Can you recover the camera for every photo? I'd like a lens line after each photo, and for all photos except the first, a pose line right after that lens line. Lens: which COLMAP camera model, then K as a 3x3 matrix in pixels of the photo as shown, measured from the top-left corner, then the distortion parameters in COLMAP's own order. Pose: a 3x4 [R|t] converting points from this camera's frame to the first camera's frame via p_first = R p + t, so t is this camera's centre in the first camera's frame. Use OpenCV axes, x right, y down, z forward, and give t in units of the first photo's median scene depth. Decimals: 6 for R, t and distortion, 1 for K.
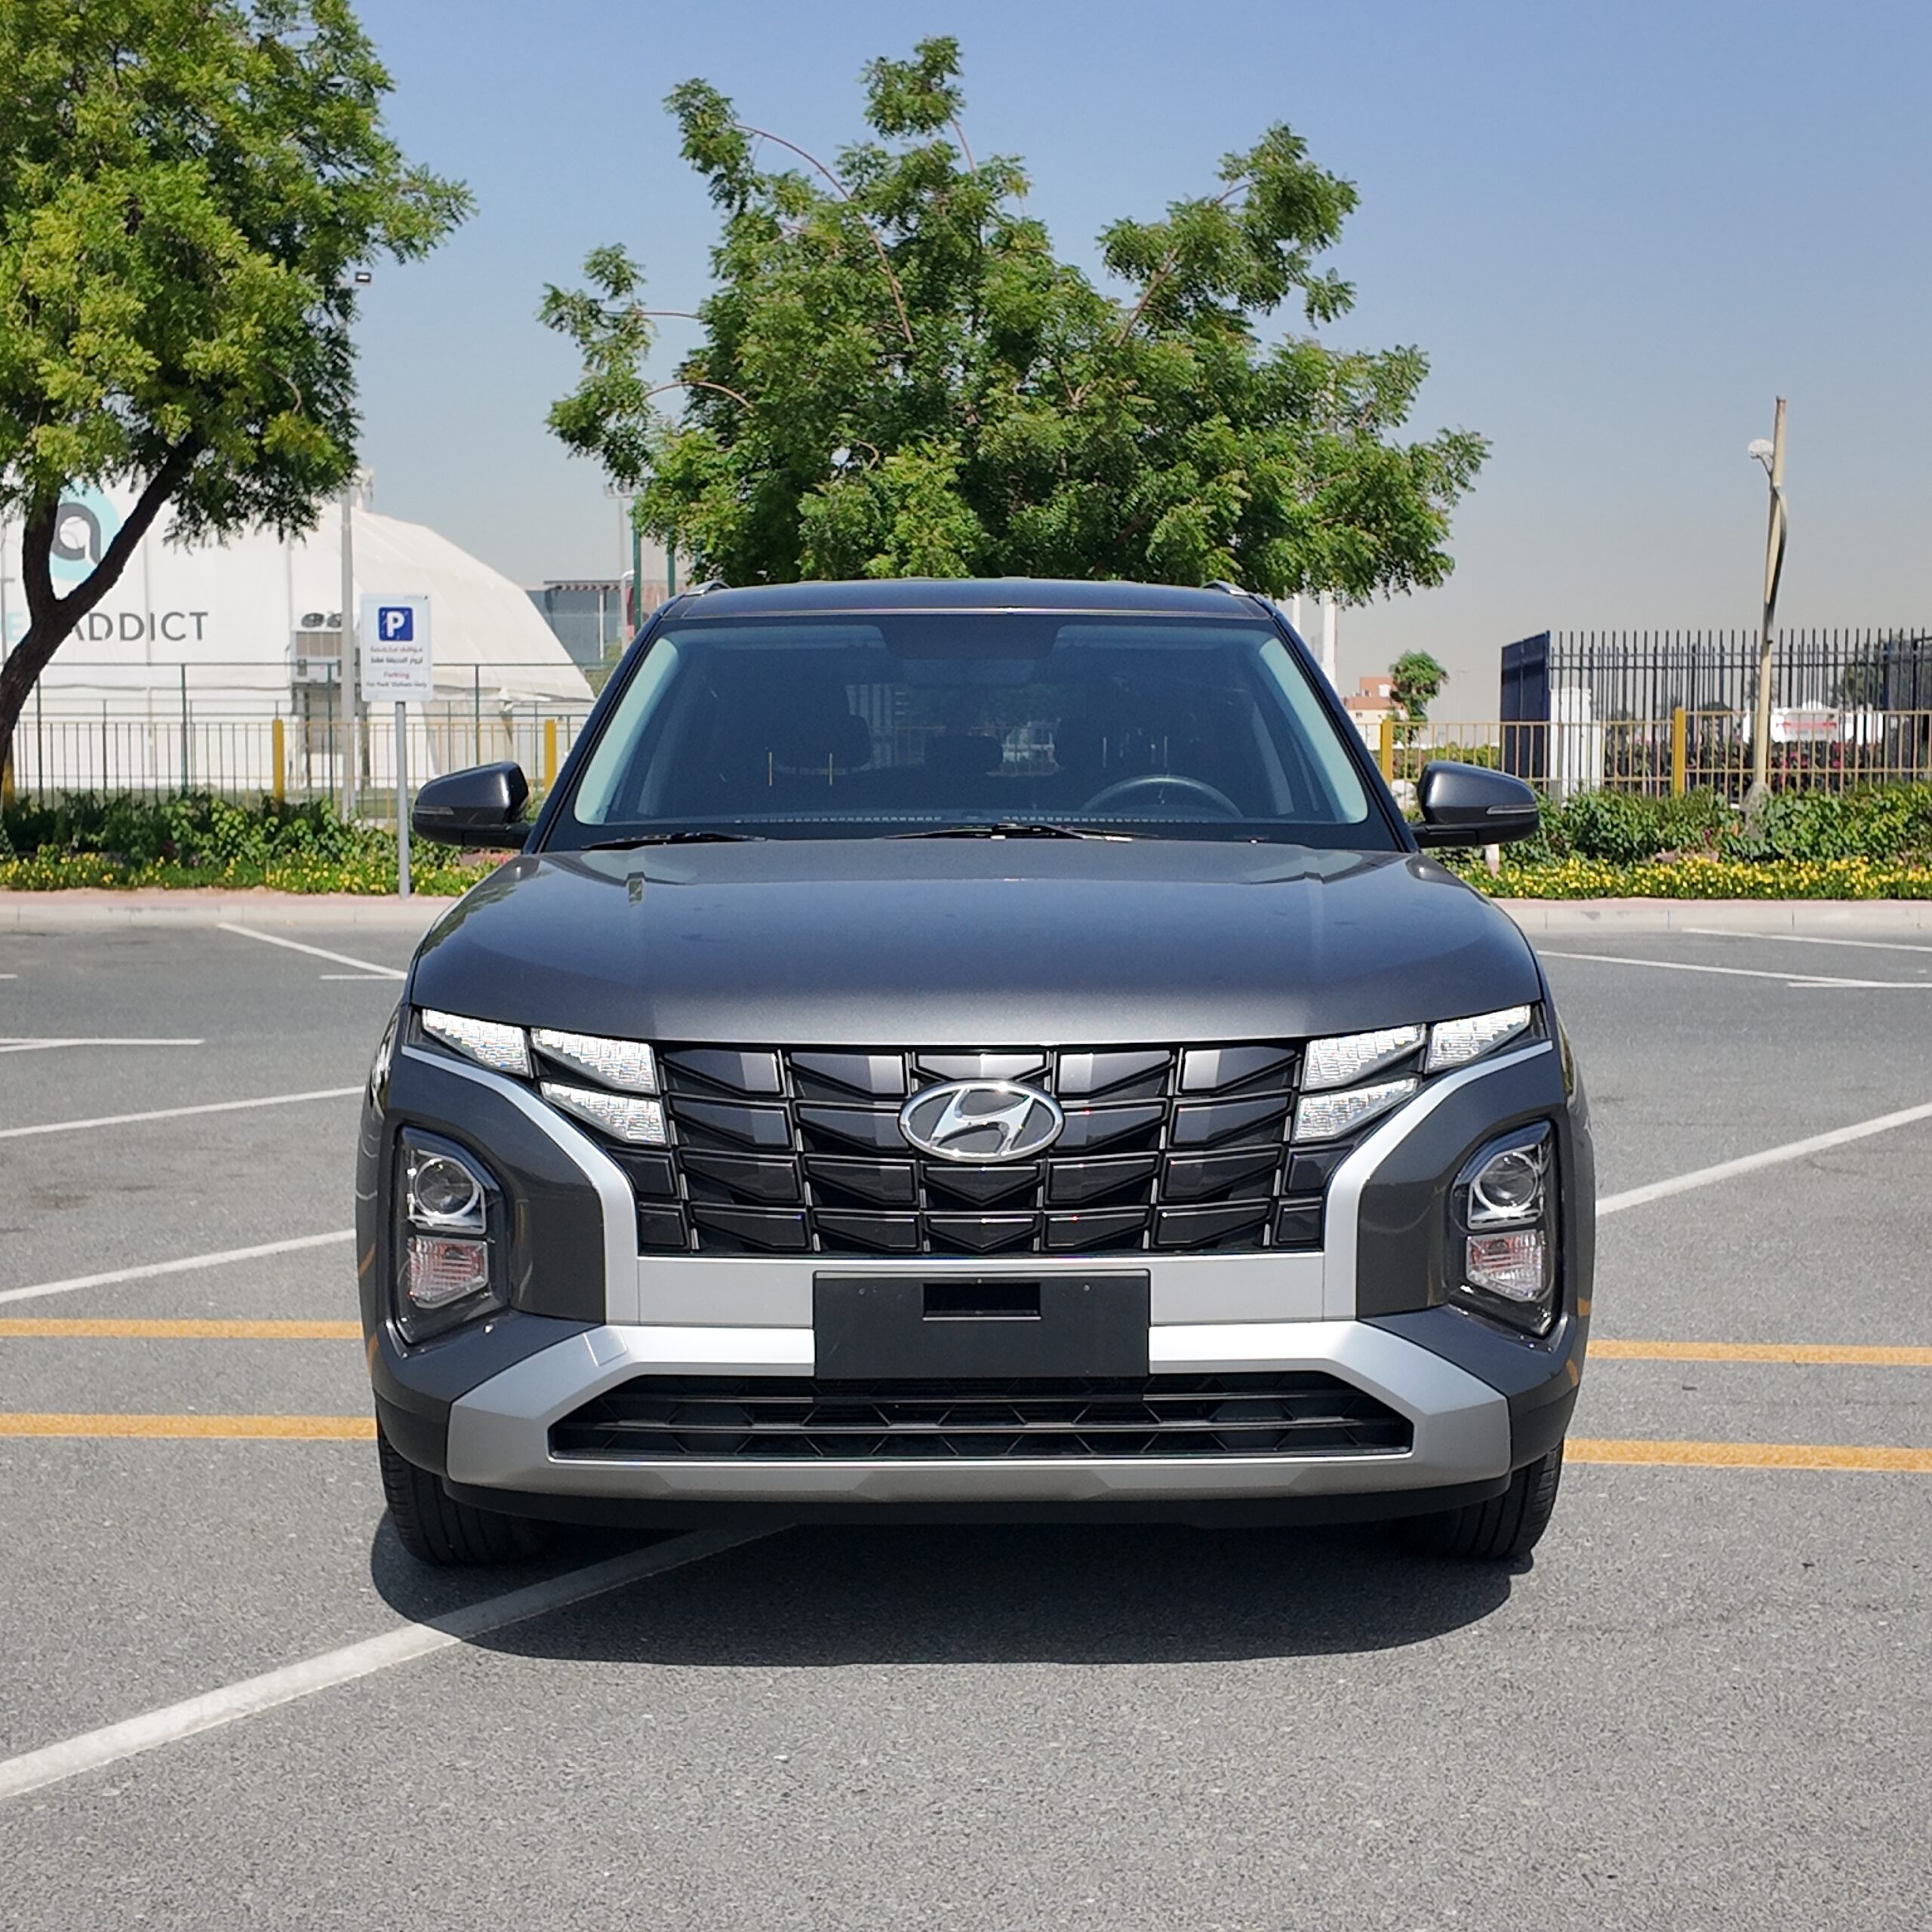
lens RADIAL K [[2851.1, 0, 966.0], [0, 2851.1, 966.0], [0, 0, 1]] dist [0.137098, -0.207319]
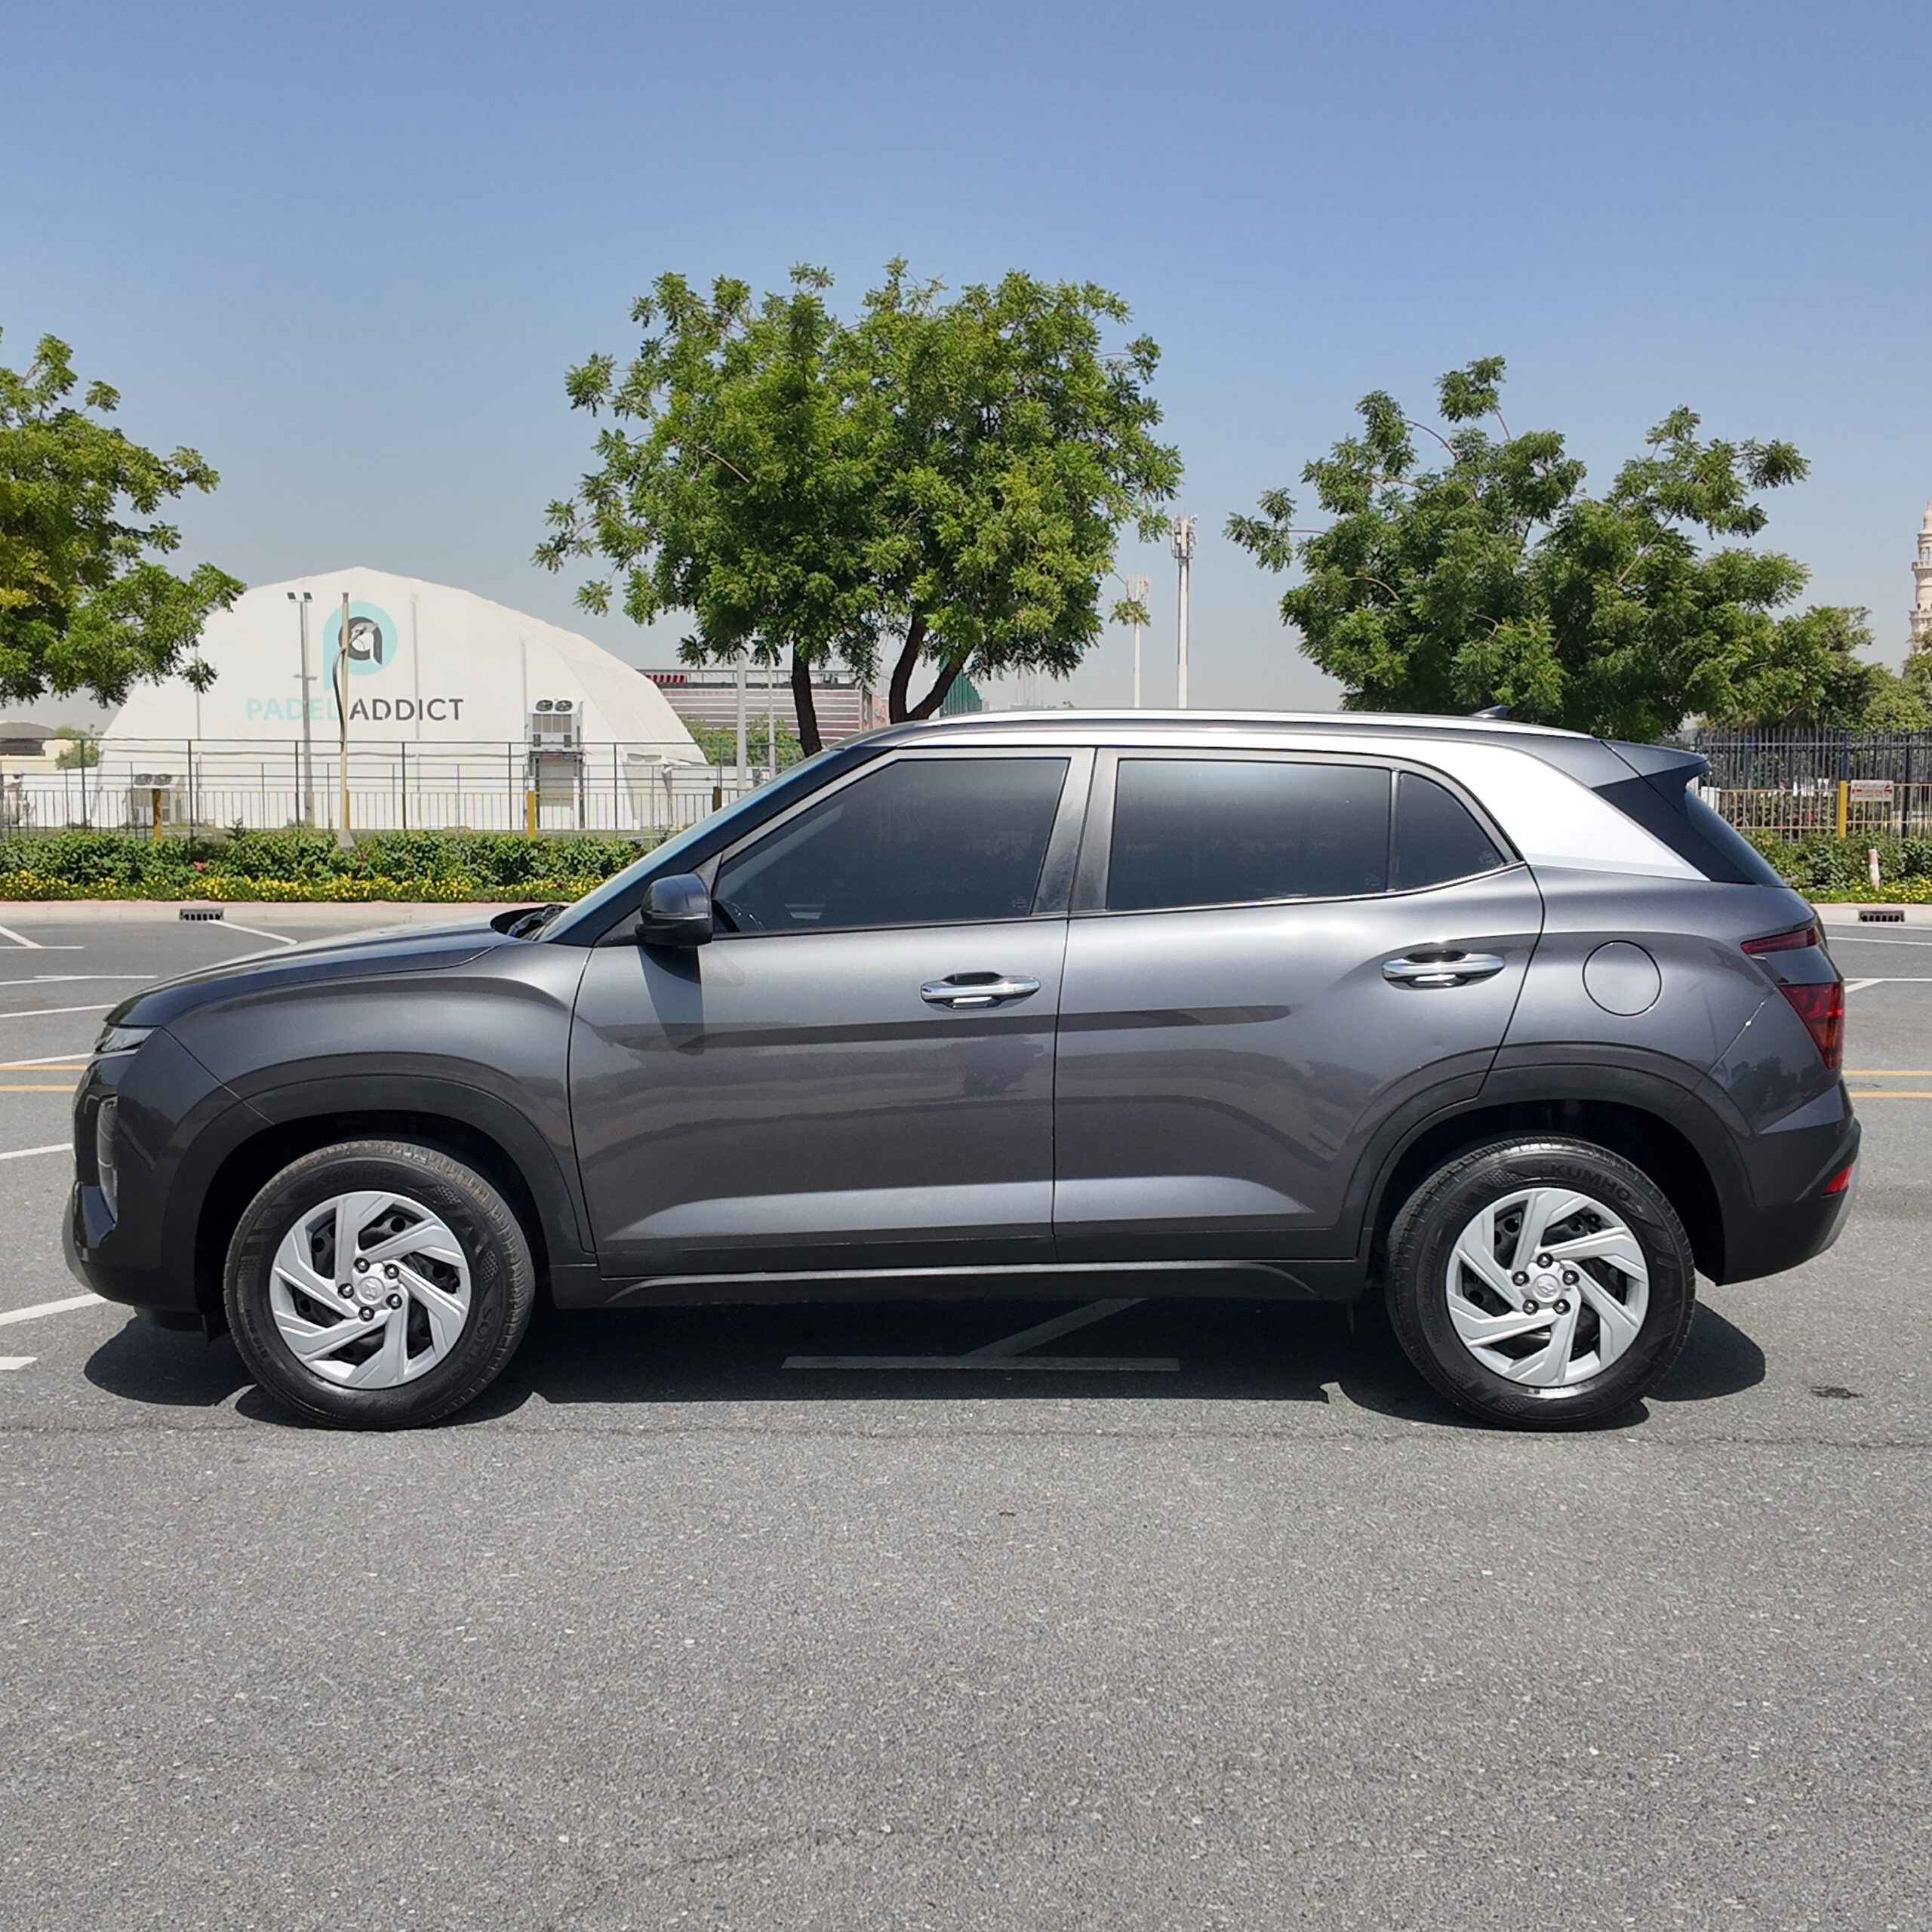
lens RADIAL K [[2185.6, 0, 977.6], [0, 2185.6, 961.8], [0, 0, 1]] dist [0.150377, -0.277376]
pose [[0.997320, -0.002780, 0.073106, -0.372910], [0.002876, 0.999995, -0.001208, 0.008290], [-0.073102, 0.001415, 0.997323, -0.182109]]
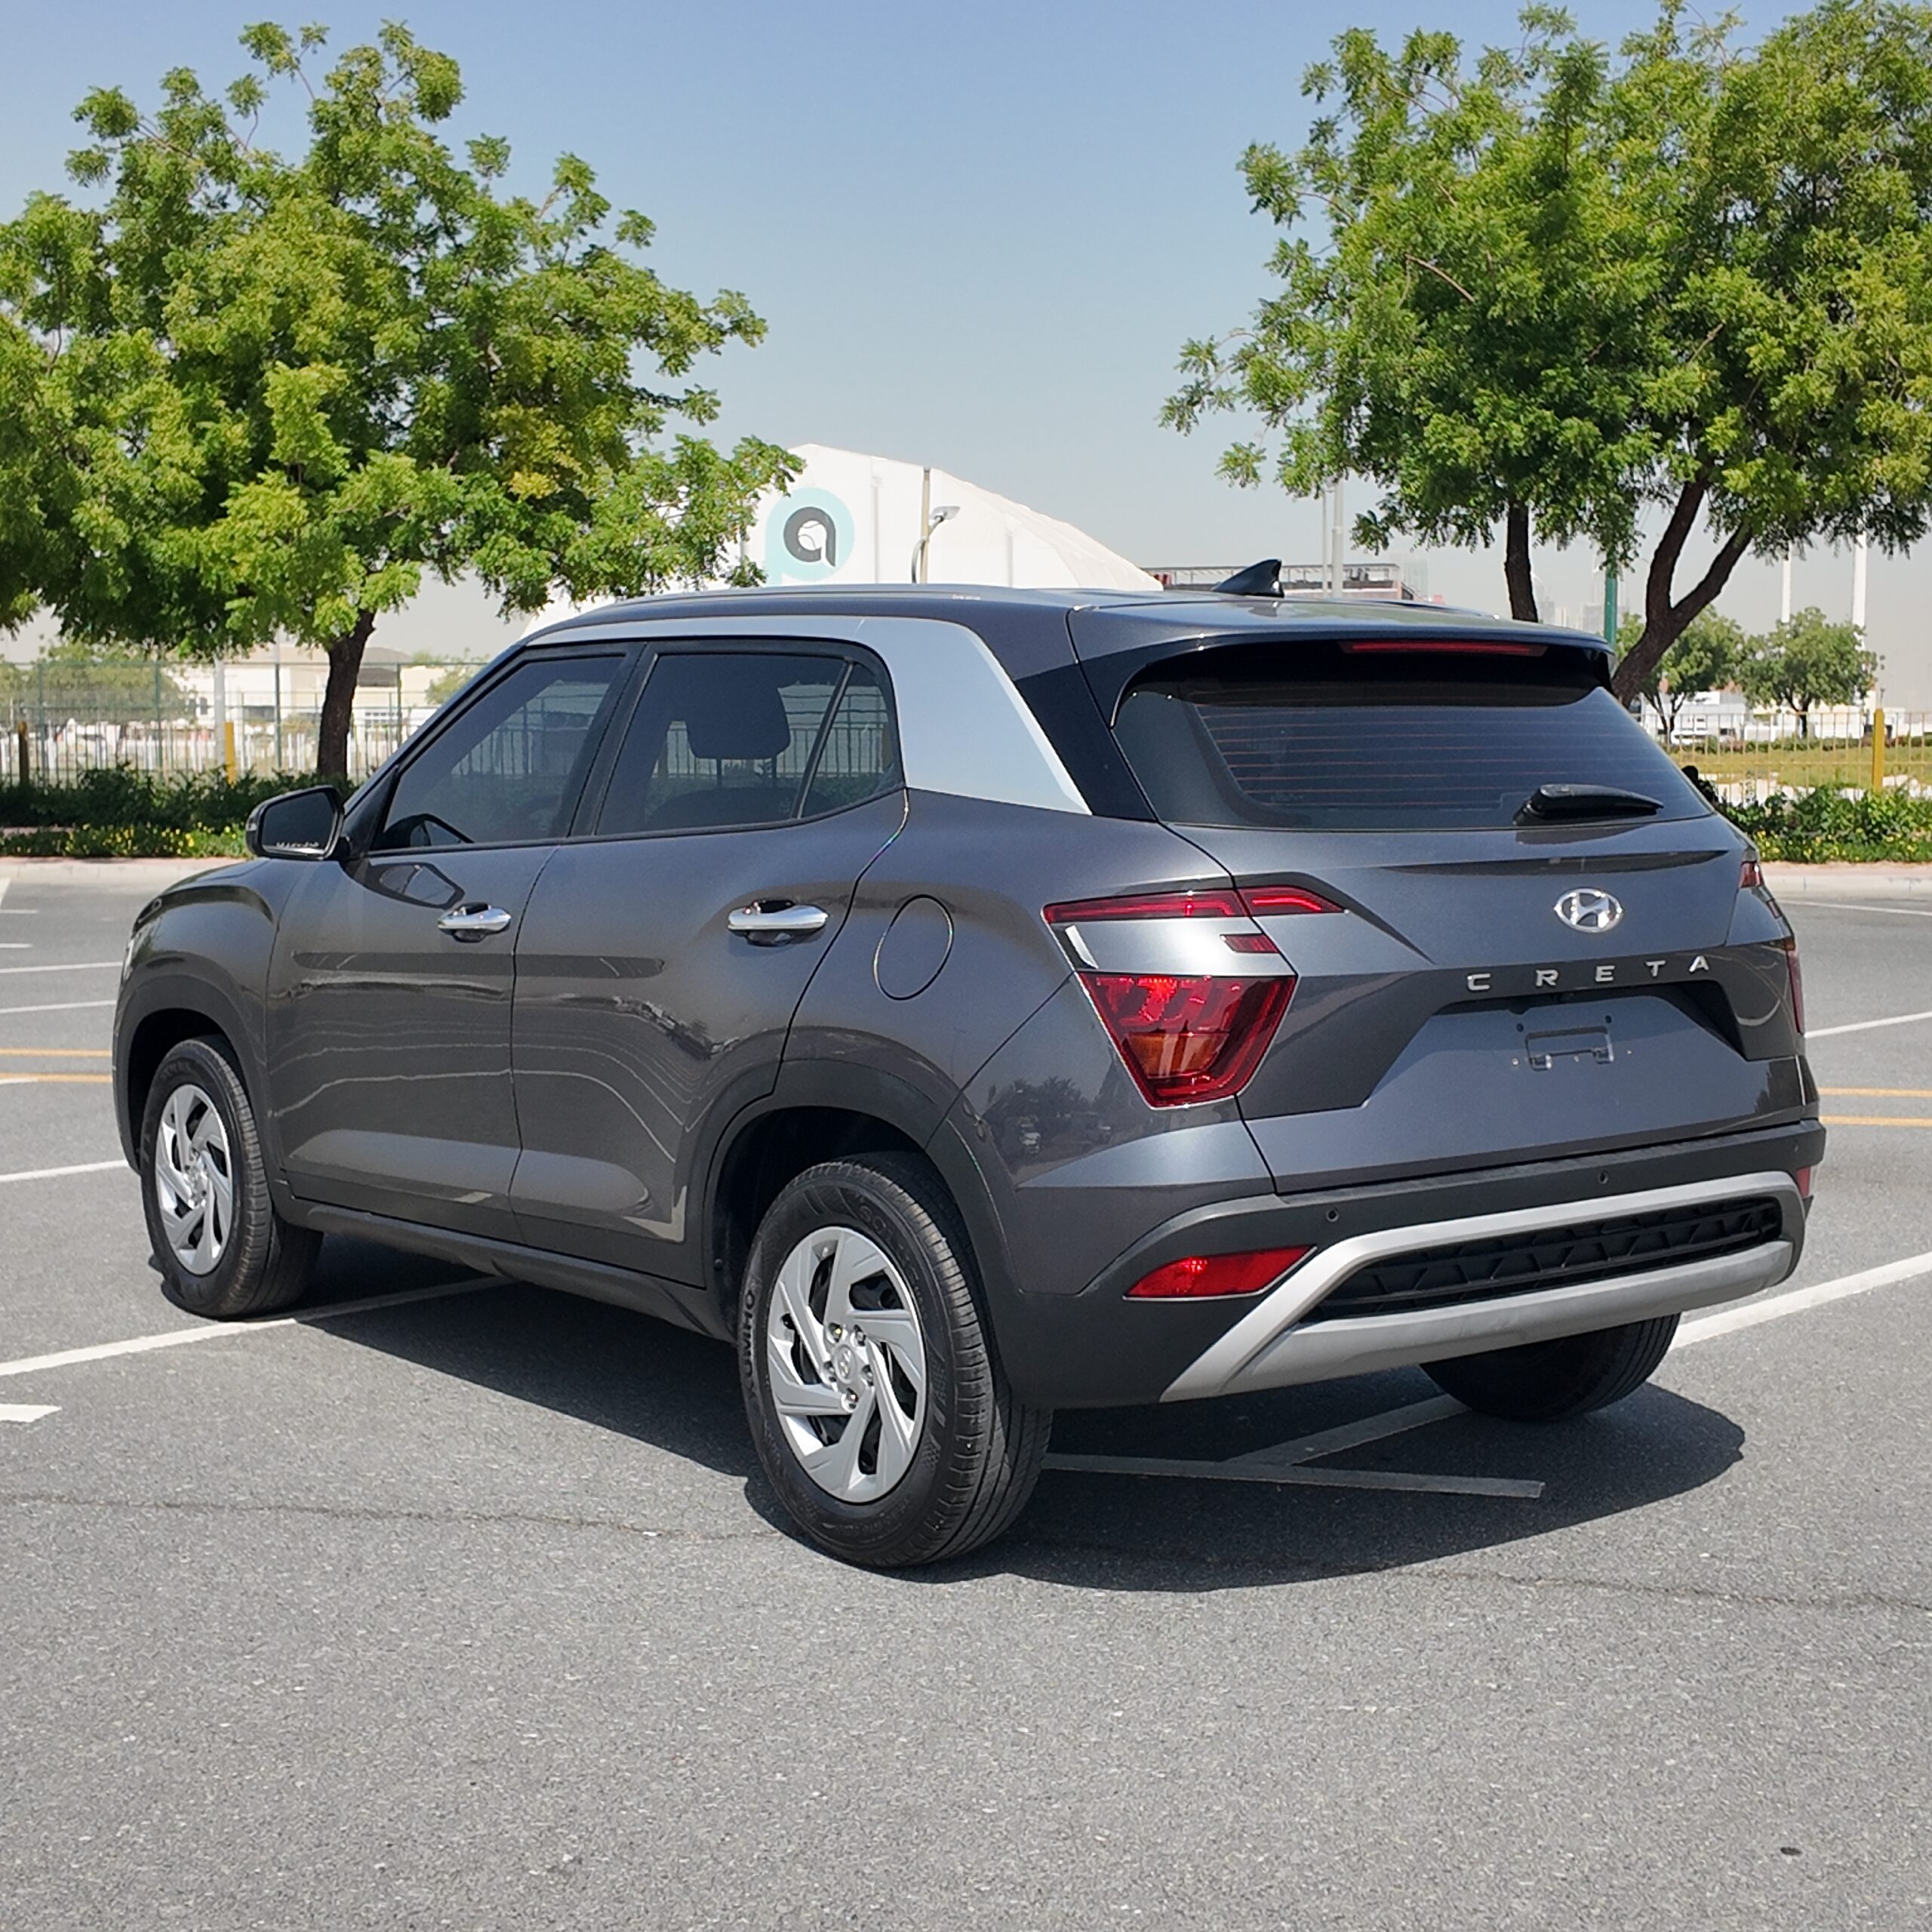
lens RADIAL K [[2851.1, 0, 966.0], [0, 2851.1, 966.0], [0, 0, 1]] dist [0.137098, -0.207319]
pose [[0.992554, 0.008402, -0.121515, -0.463119], [-0.007758, 0.999953, 0.005774, 0.009768], [0.121558, -0.004788, 0.992573, -0.163297]]
